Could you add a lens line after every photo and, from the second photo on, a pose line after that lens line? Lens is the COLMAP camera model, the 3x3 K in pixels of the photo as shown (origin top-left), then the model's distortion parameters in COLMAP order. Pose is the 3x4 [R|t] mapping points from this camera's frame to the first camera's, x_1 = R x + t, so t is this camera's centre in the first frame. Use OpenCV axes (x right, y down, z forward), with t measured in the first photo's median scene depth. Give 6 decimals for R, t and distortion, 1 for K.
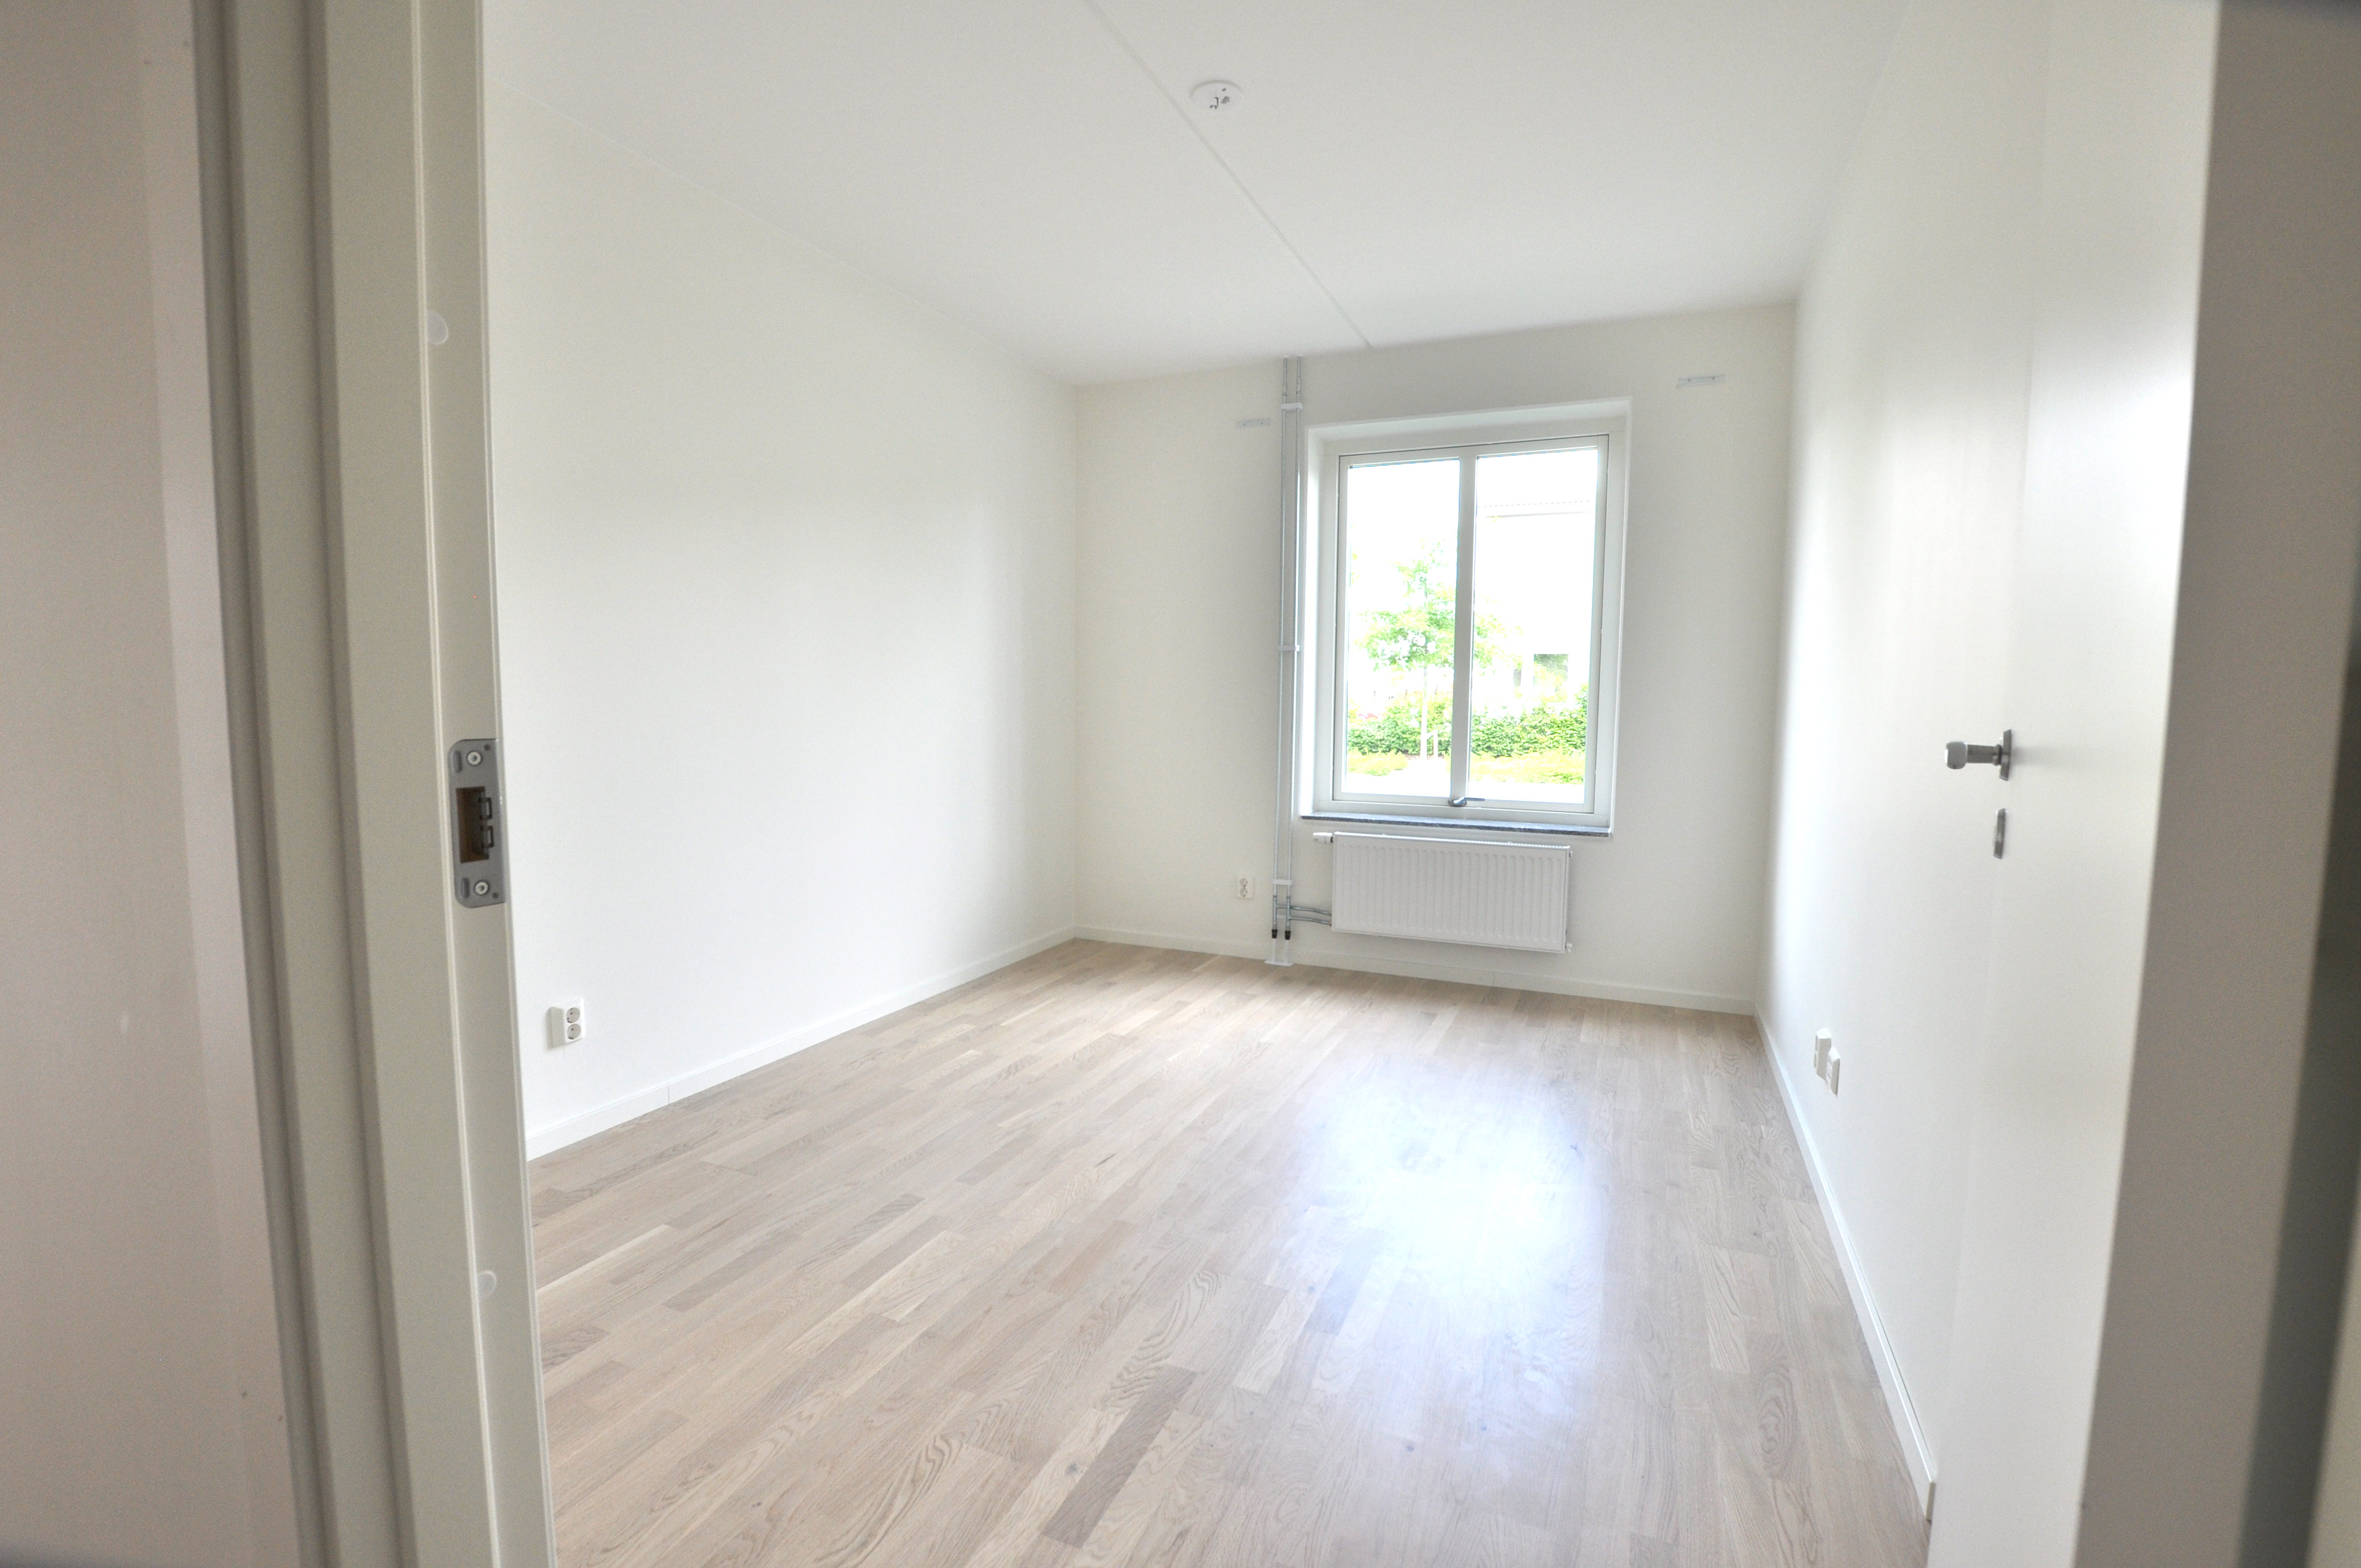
lens RADIAL K [[1100.4, 0, 1180.5], [0, 1100.4, 784.0], [0, 0, 1]] dist [0.014133, 0.000058]
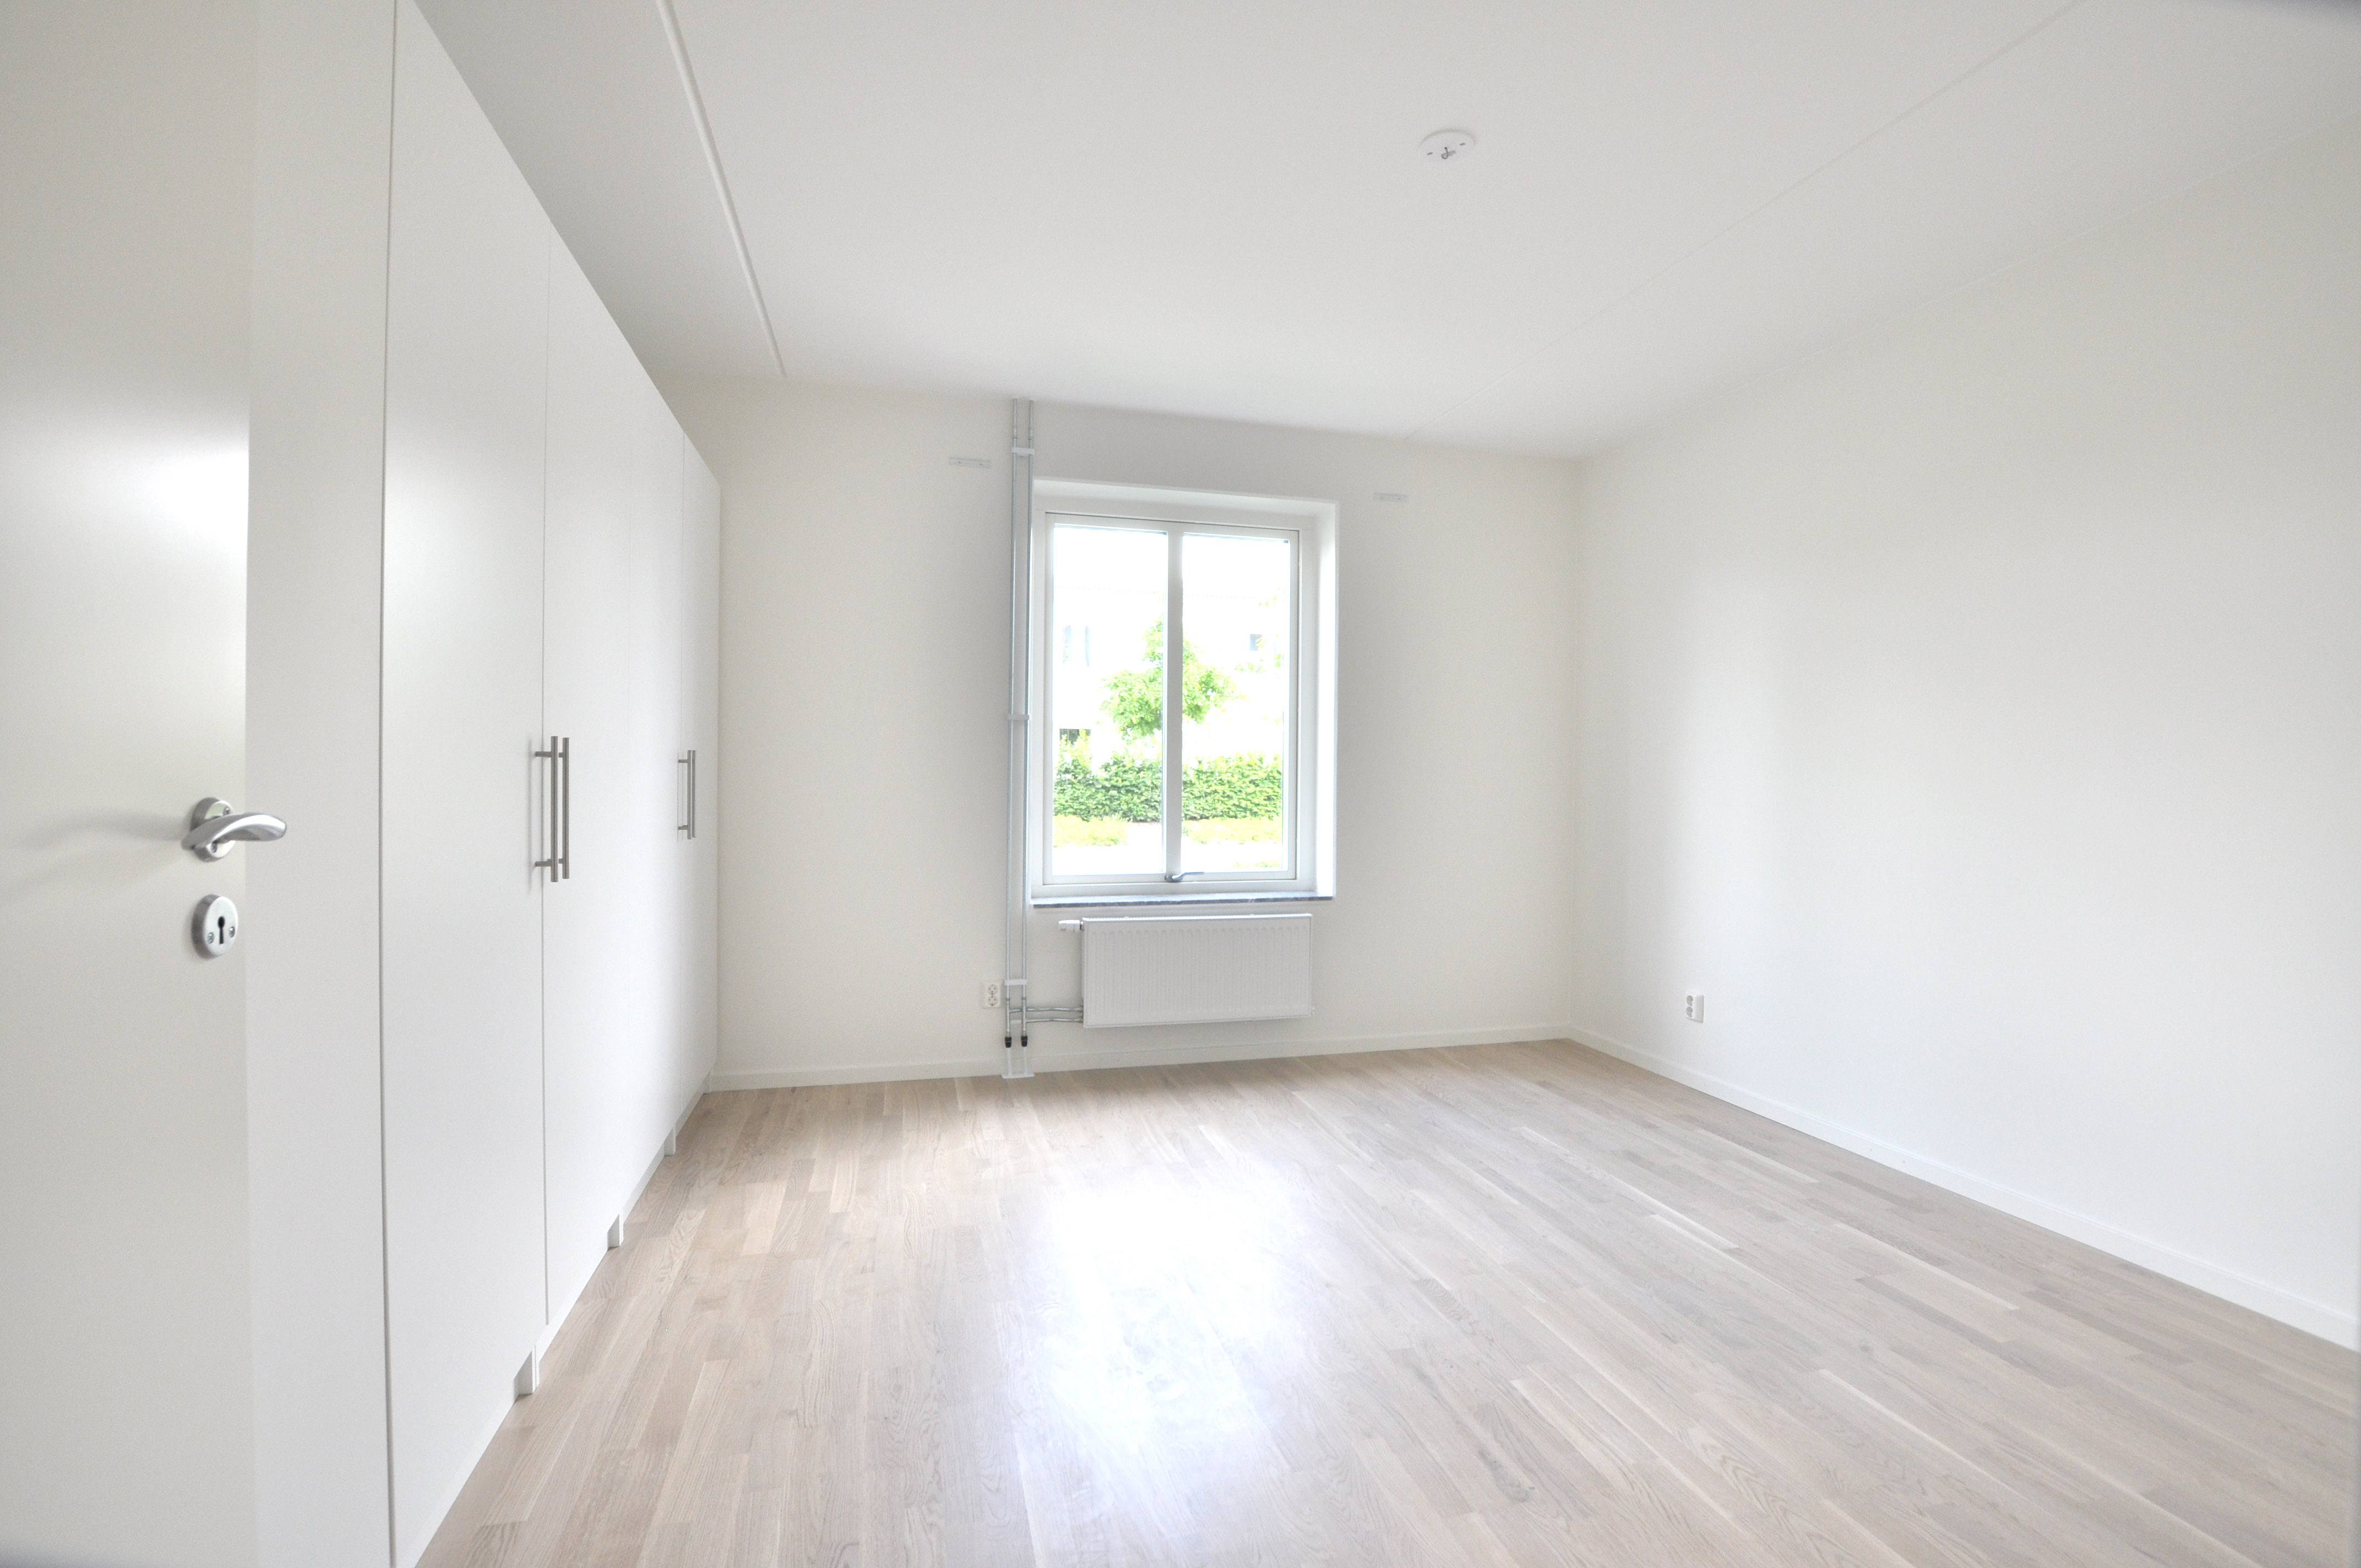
lens RADIAL K [[1100.4, 0, 1180.5], [0, 1100.4, 784.0], [0, 0, 1]] dist [0.014133, 0.000058]
pose [[0.796941, -0.011026, 0.603956, -0.338450], [0.052426, 0.997323, -0.050970, -0.016566], [-0.601778, 0.072283, 0.795386, 0.215304]]
